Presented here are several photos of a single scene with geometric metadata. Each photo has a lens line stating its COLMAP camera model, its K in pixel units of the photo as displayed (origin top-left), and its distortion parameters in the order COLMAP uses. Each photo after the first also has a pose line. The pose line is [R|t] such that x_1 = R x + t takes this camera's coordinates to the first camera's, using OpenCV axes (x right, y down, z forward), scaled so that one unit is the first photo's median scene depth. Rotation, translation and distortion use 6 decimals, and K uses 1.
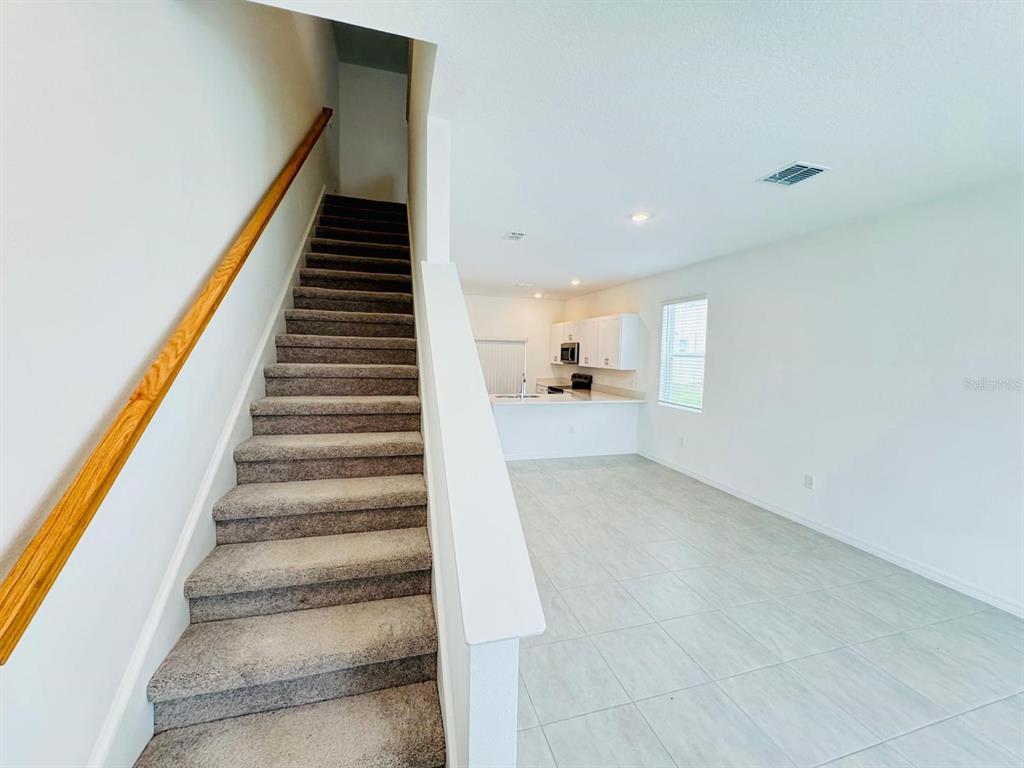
lens RADIAL K [[408.3, 0, 513.0], [0, 408.3, 379.8], [0, 0, 1]] dist [-0.002245, -0.000128]
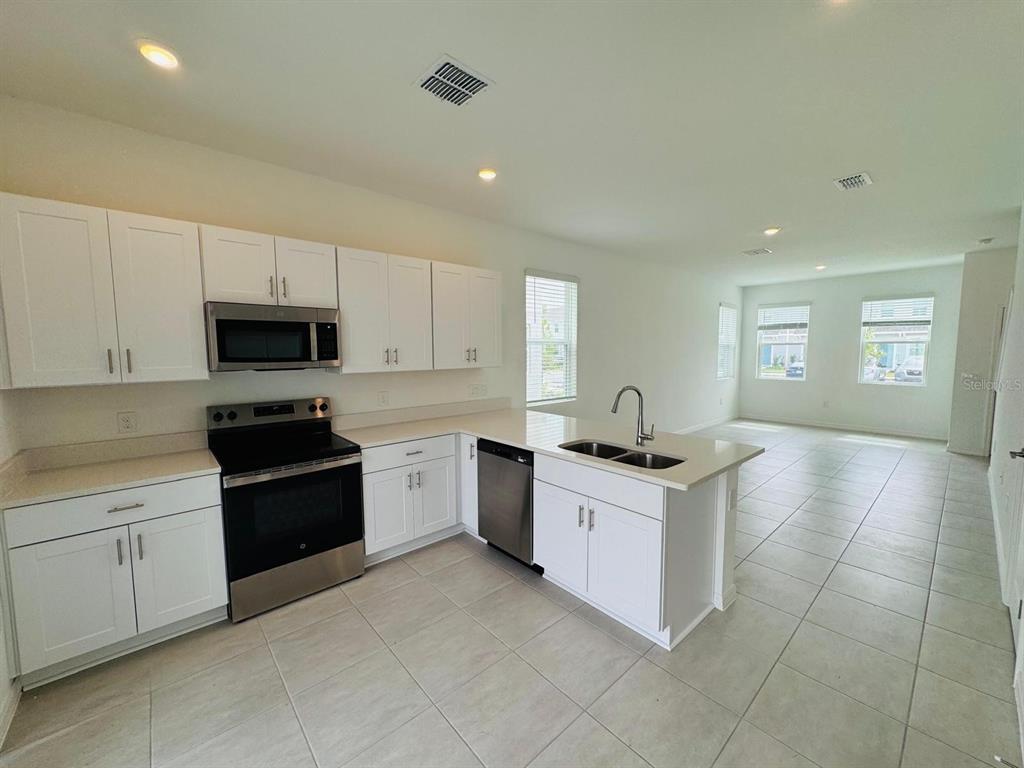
lens RADIAL K [[408.3, 0, 513.0], [0, 408.3, 379.8], [0, 0, 1]] dist [-0.002245, -0.000128]
pose [[-0.431828, -0.085594, 0.897885, -0.359021], [0.058021, 0.990789, 0.122355, -0.097701], [-0.900088, 0.104932, -0.422884, 1.573784]]
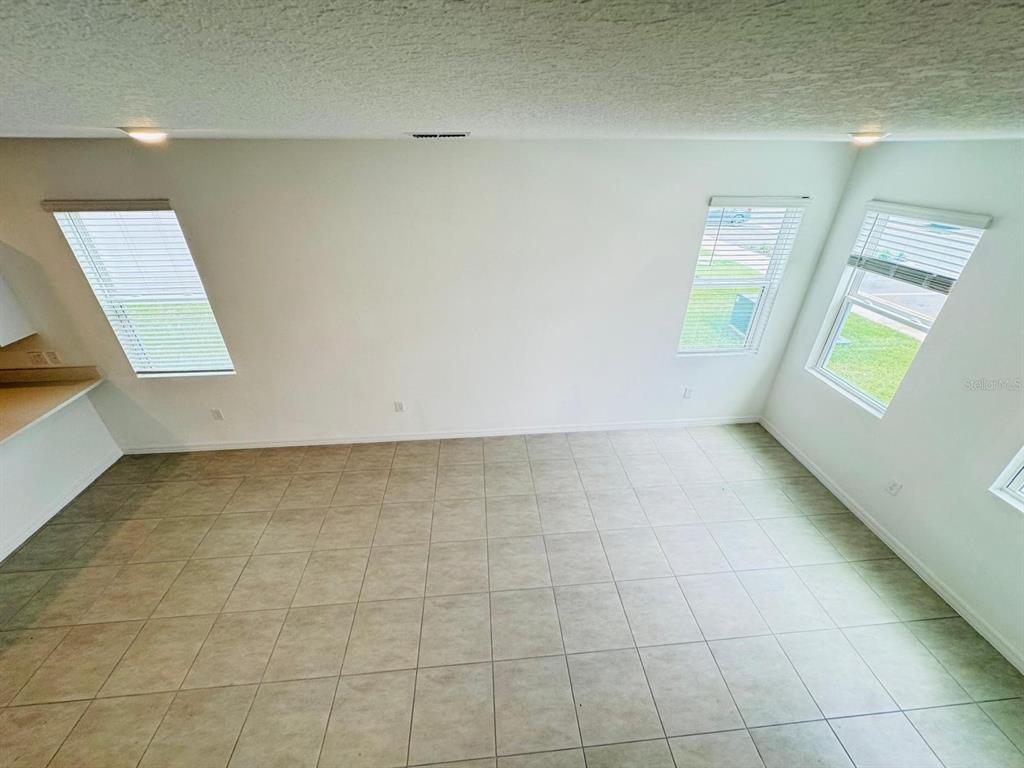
lens RADIAL K [[408.3, 0, 513.0], [0, 408.3, 379.8], [0, 0, 1]] dist [-0.002245, -0.000128]
pose [[0.195537, -0.499844, 0.843754, -0.069362], [0.067471, 0.865181, 0.496901, -0.246664], [-0.978373, -0.040234, 0.202900, 0.364770]]
